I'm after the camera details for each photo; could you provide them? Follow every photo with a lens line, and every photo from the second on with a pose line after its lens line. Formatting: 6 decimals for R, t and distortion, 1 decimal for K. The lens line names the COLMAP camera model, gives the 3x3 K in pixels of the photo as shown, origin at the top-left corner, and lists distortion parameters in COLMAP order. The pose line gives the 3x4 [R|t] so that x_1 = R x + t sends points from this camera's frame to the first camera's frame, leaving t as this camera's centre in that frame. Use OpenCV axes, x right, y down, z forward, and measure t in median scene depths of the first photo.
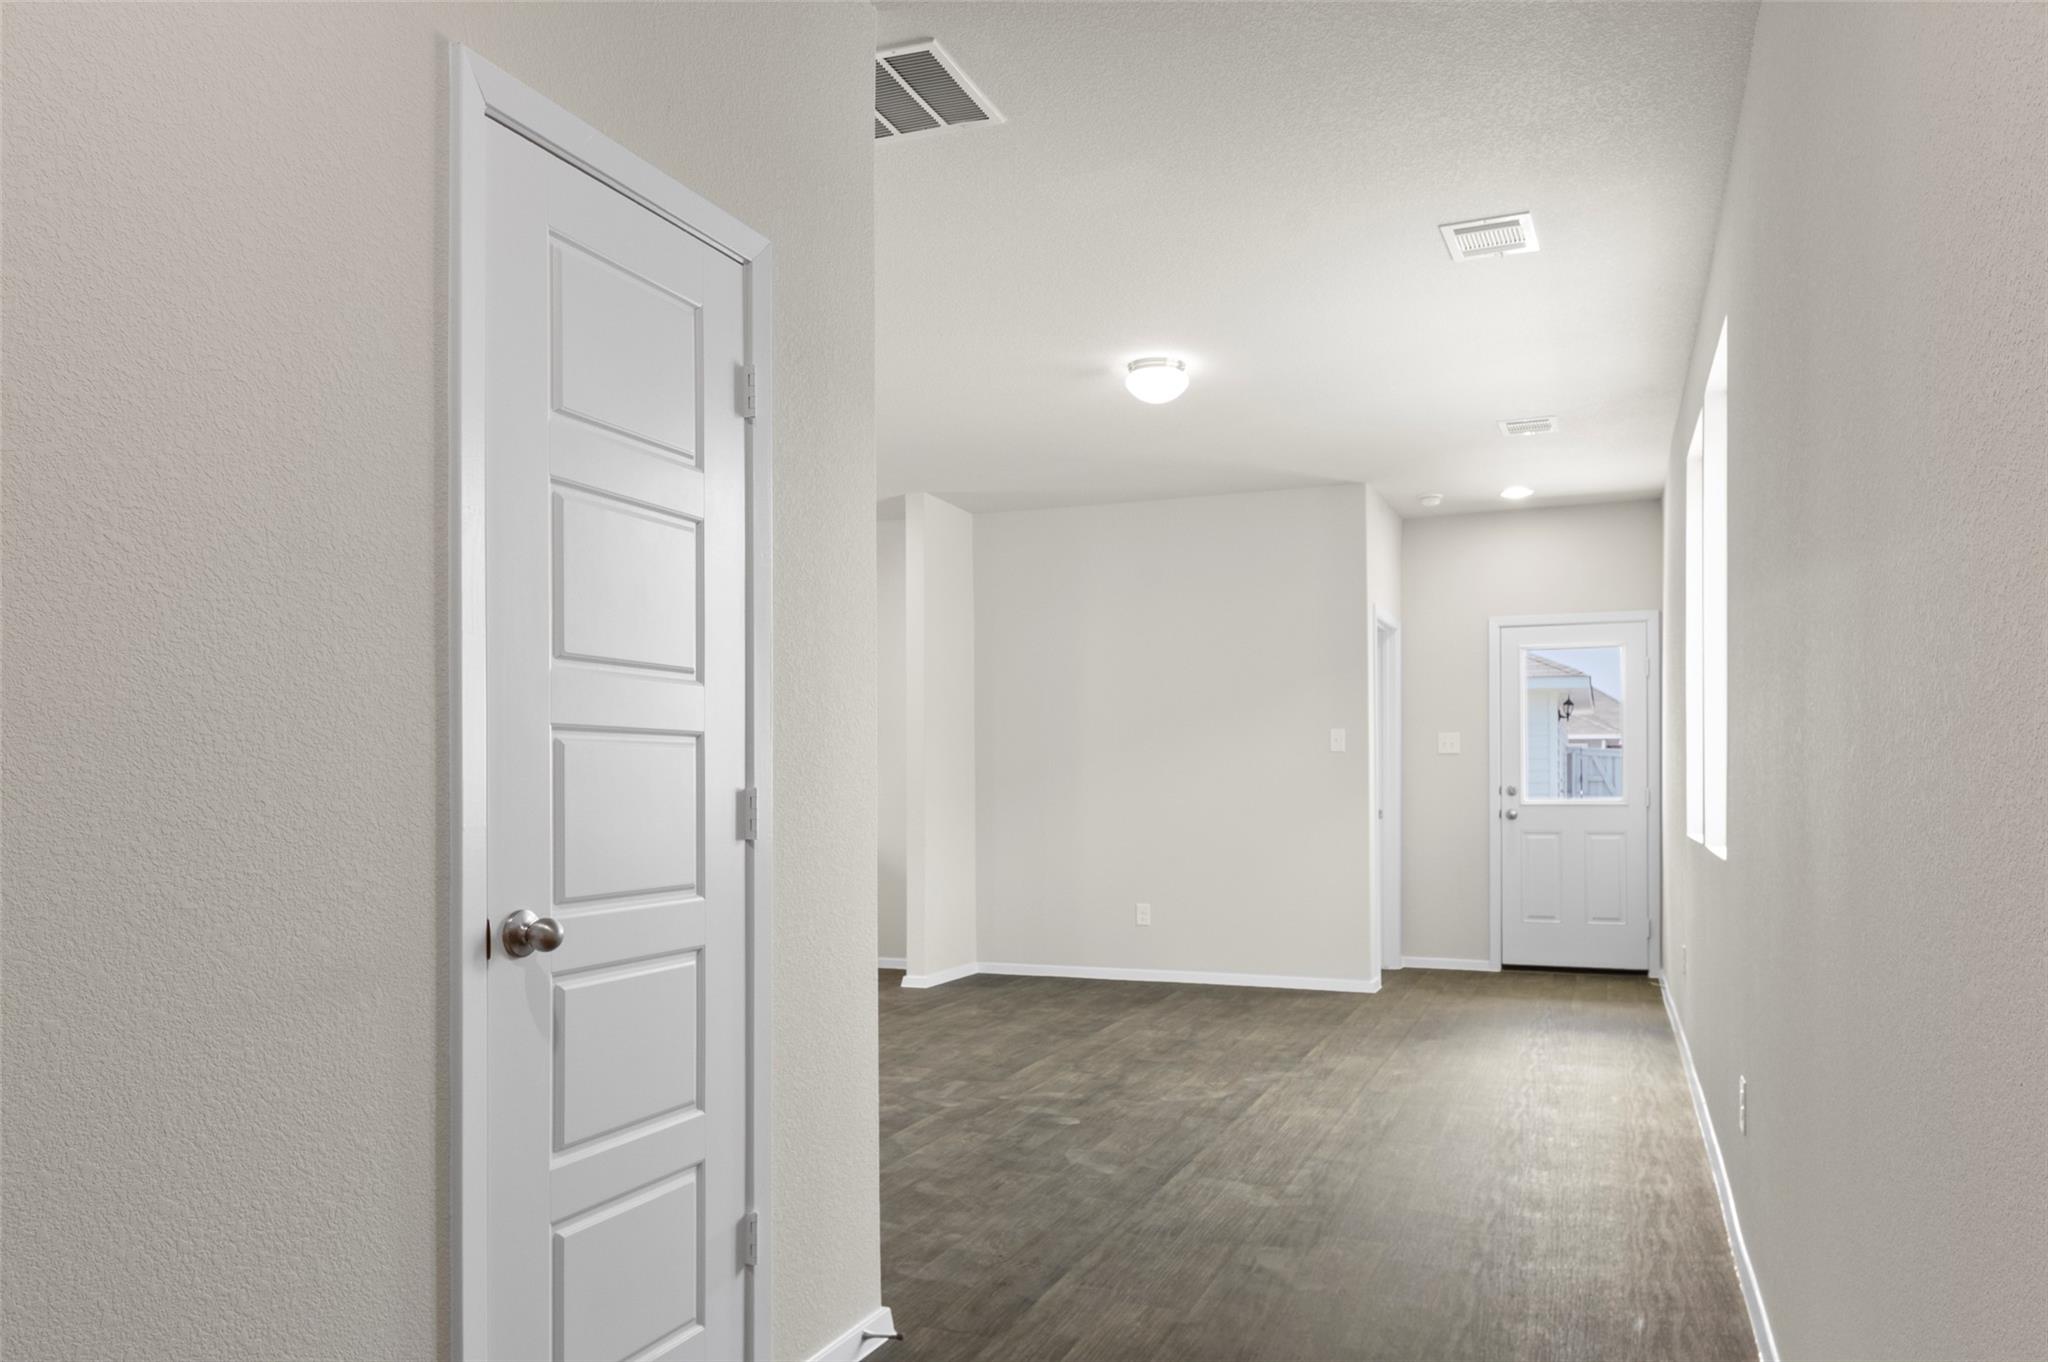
lens RADIAL K [[1392.2, 0, 1017.5], [0, 1392.2, 785.8], [0, 0, 1]] dist [-0.023897, 0.012689]
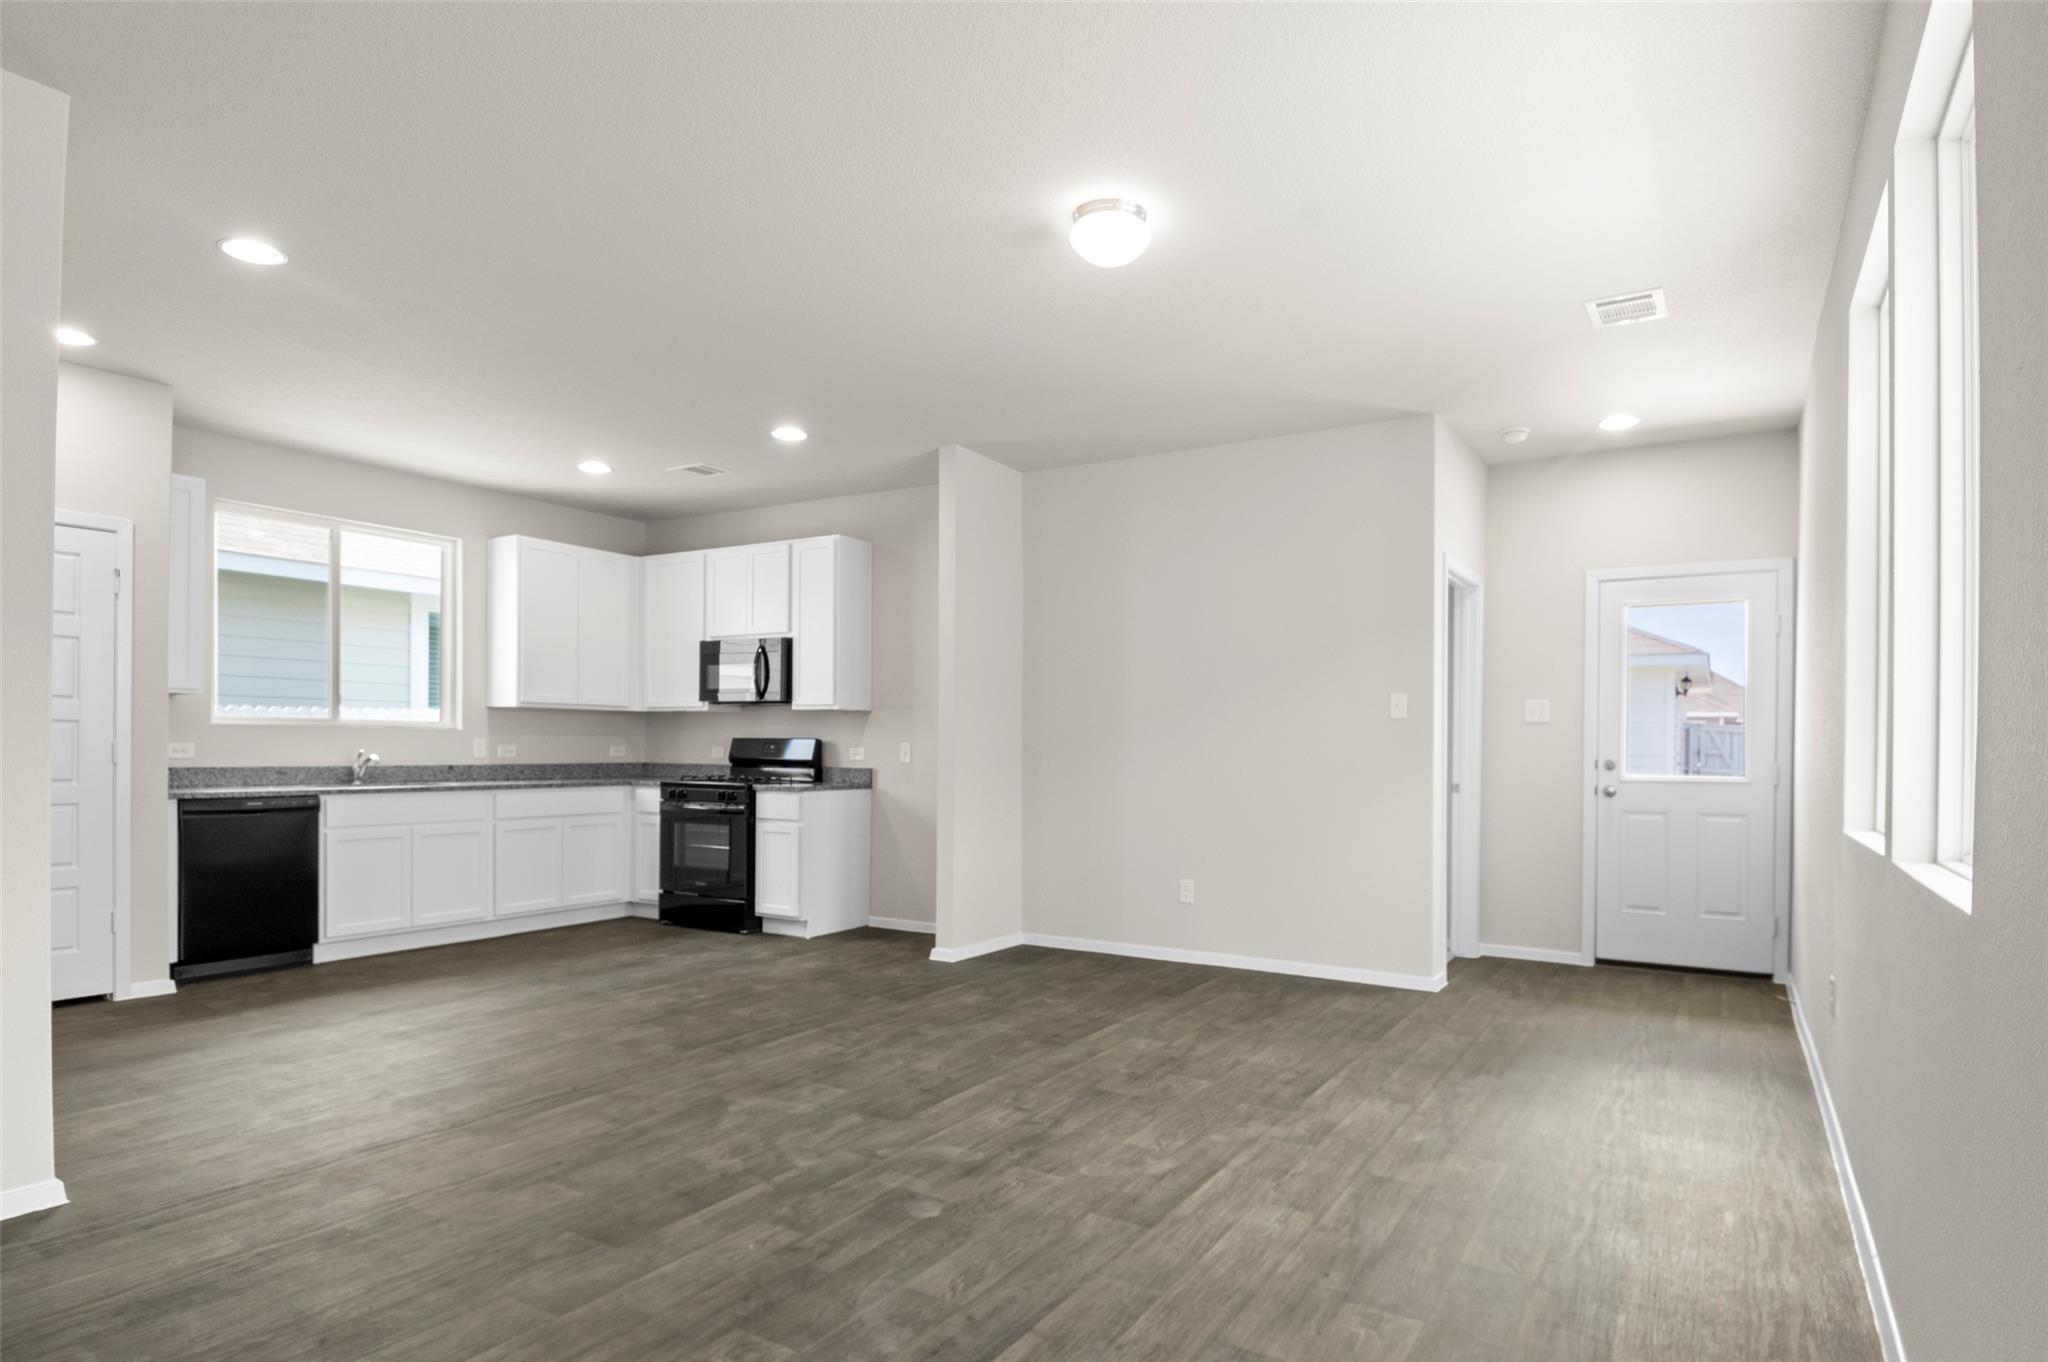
lens RADIAL K [[1101.1, 0, 1062.7], [0, 1101.1, 752.7], [0, 0, 1]] dist [0.015789, -0.026478]
pose [[0.990294, 0.013755, -0.138307, 0.114889], [-0.013569, 0.999905, 0.002294, -0.001260], [0.138326, -0.000395, 0.990387, 0.269636]]
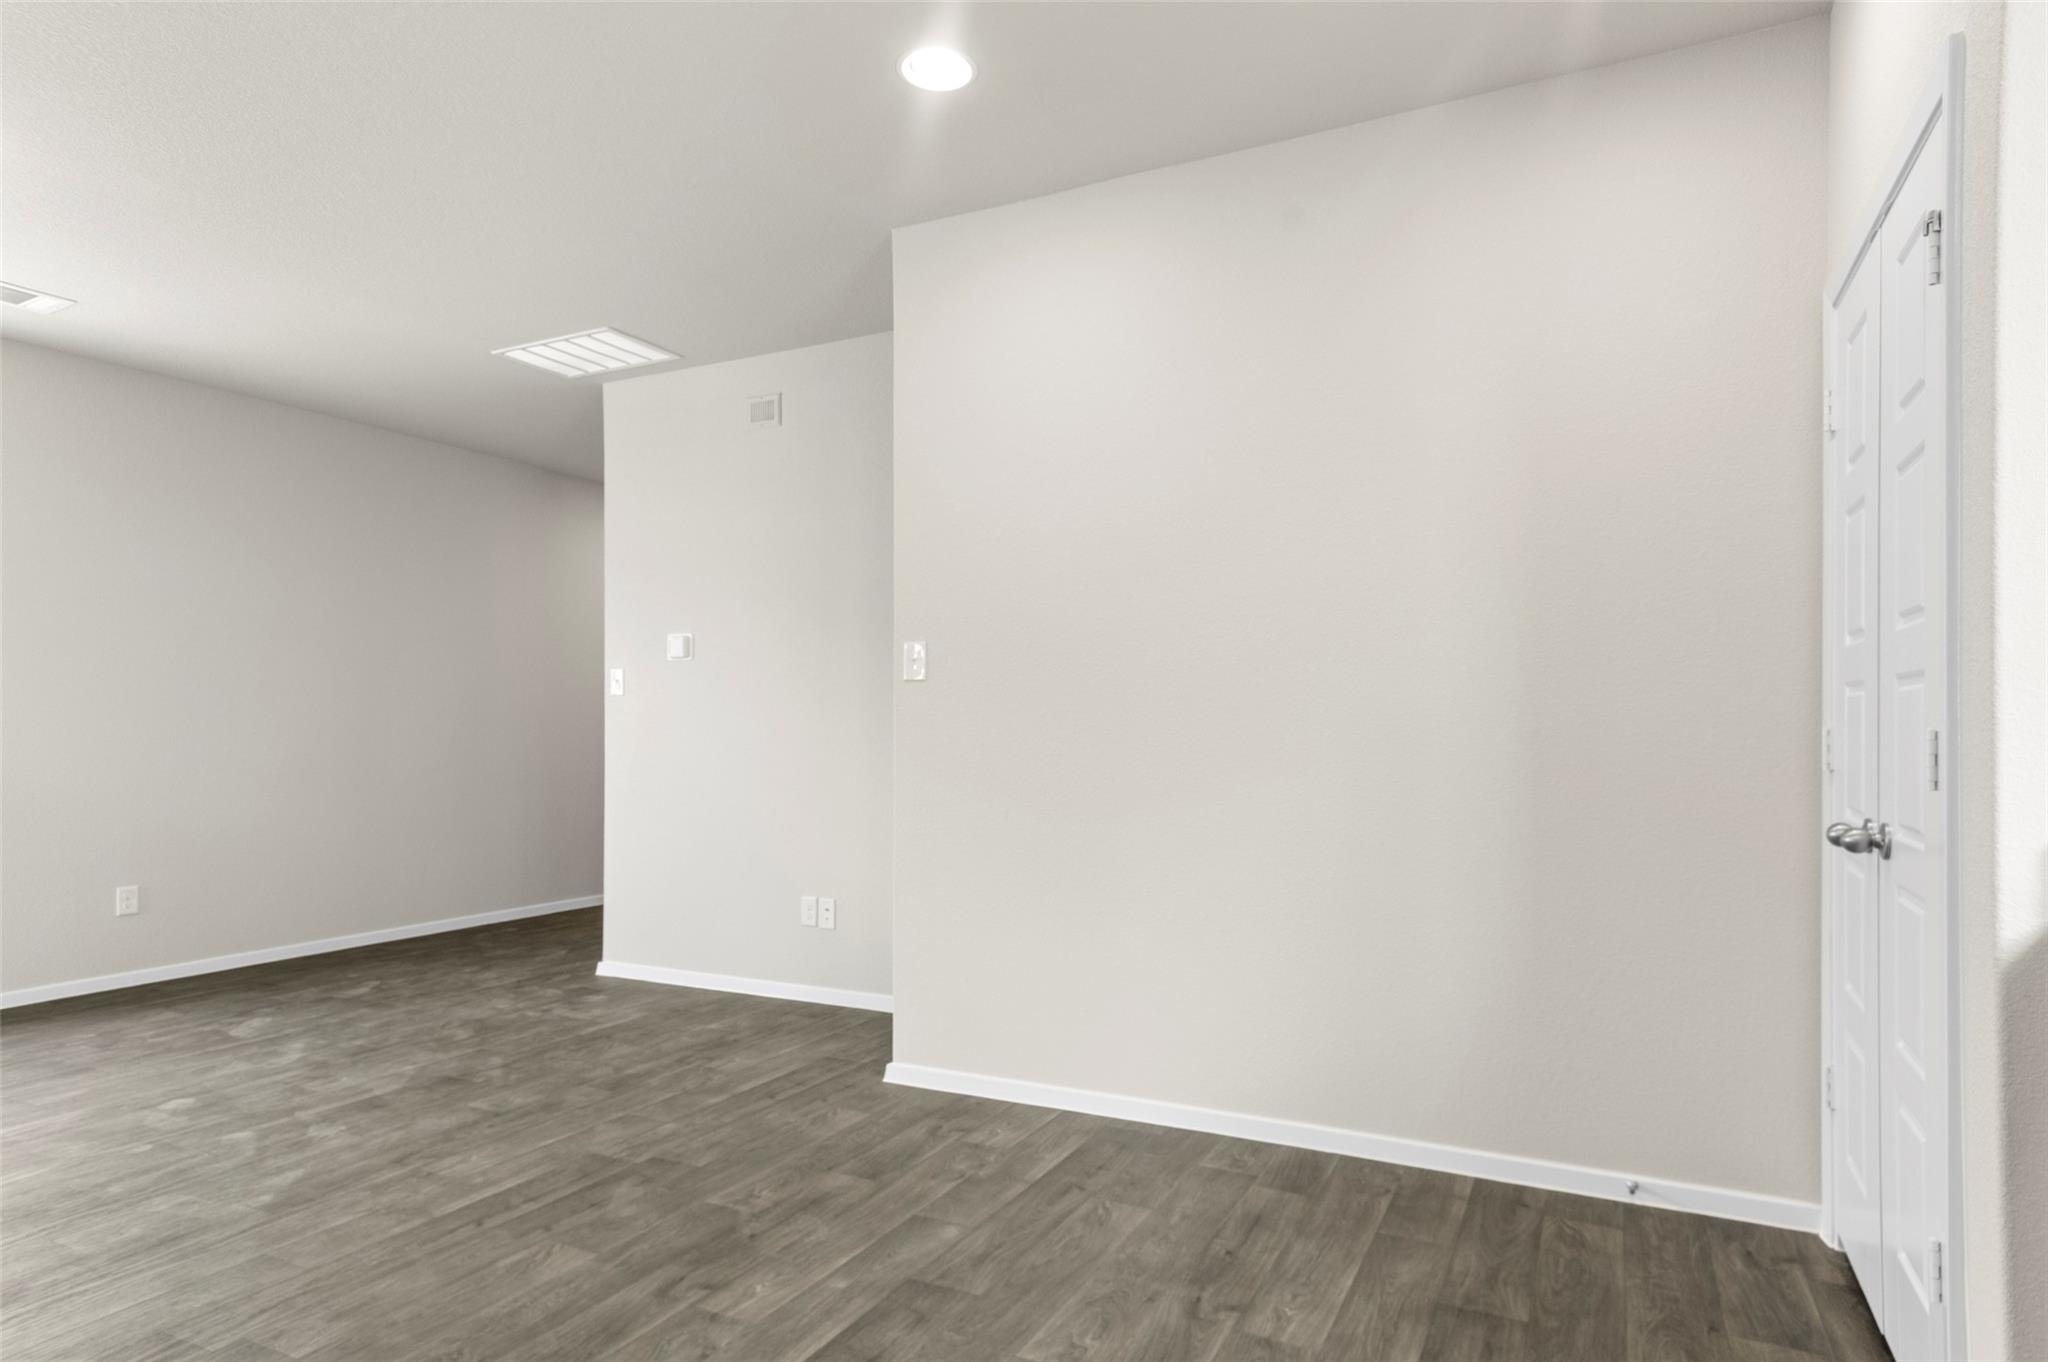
lens RADIAL K [[1143.8, 0, 1068.4], [0, 1143.8, 716.1], [0, 0, 1]] dist [0.011084, 0.002480]
pose [[-0.998177, 0.004434, 0.060191, -0.362395], [0.003999, 0.999965, -0.007340, -0.001754], [-0.060221, -0.007085, -0.998160, 1.059956]]
